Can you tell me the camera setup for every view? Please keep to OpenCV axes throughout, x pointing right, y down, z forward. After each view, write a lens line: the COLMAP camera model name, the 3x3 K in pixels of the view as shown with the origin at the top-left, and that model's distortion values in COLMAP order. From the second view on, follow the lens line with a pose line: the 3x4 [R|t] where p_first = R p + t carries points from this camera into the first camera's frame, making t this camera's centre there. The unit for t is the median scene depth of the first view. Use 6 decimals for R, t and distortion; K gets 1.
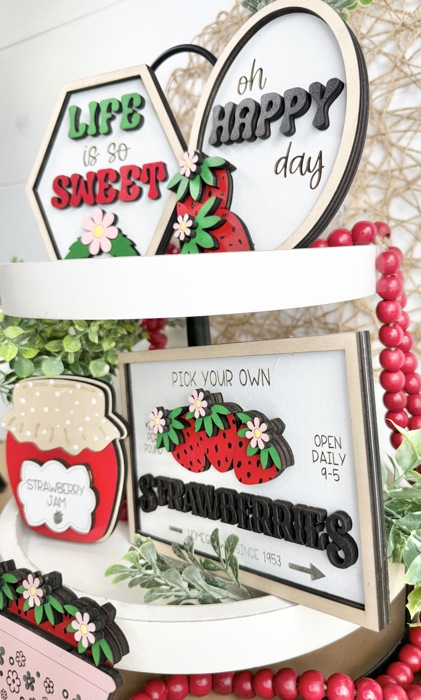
lens RADIAL K [[525.2, 0, 242.2], [0, 525.2, 348.7], [0, 0, 1]] dist [0.075387, -0.199502]
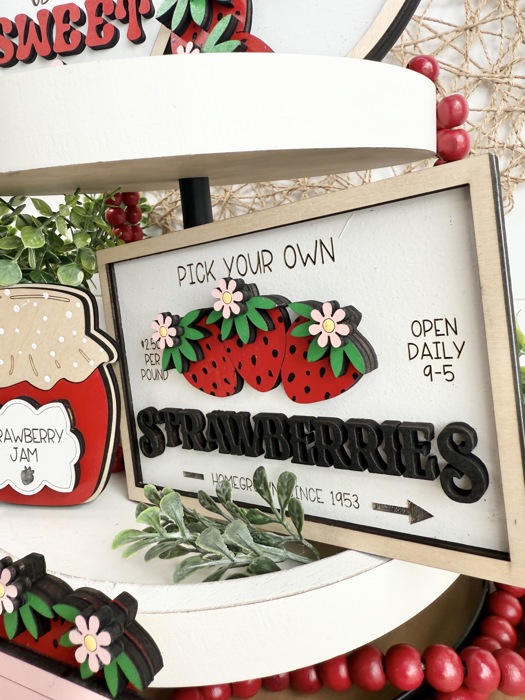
lens RADIAL K [[507.5, 0, 266.4], [0, 507.5, 318.0], [0, 0, 1]] dist [-0.001661, -0.003646]
pose [[0.988641, -0.053211, 0.140563, -0.109410], [0.048691, 0.998186, 0.035407, 0.092838], [-0.142192, -0.028160, 0.989438, 0.263377]]
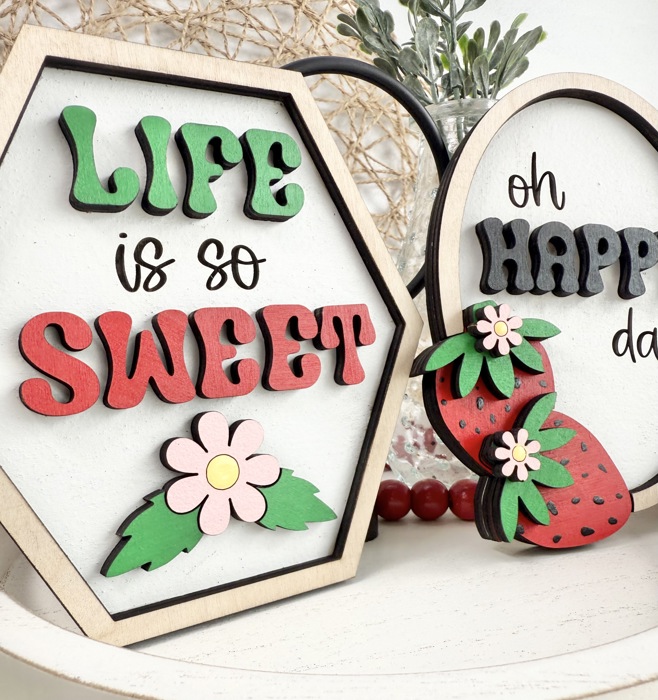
lens RADIAL K [[647.8, 0, 339.3], [0, 647.8, 402.8], [0, 0, 1]] dist [0.000318, 0.007436]
pose [[0.549738, -0.099714, 0.829364, -0.650576], [0.141971, 0.989558, 0.024870, -0.291525], [-0.823184, 0.104074, 0.558155, 0.725689]]
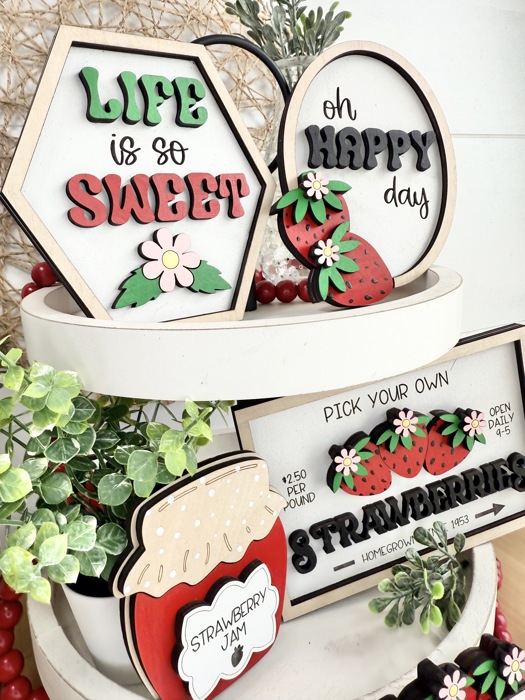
lens RADIAL K [[507.5, 0, 266.4], [0, 507.5, 318.0], [0, 0, 1]] dist [-0.001661, -0.003646]
pose [[0.508798, -0.166784, 0.844575, -0.869873], [0.169752, 0.981229, 0.091506, -0.199248], [-0.843984, 0.096811, 0.527560, 0.574363]]
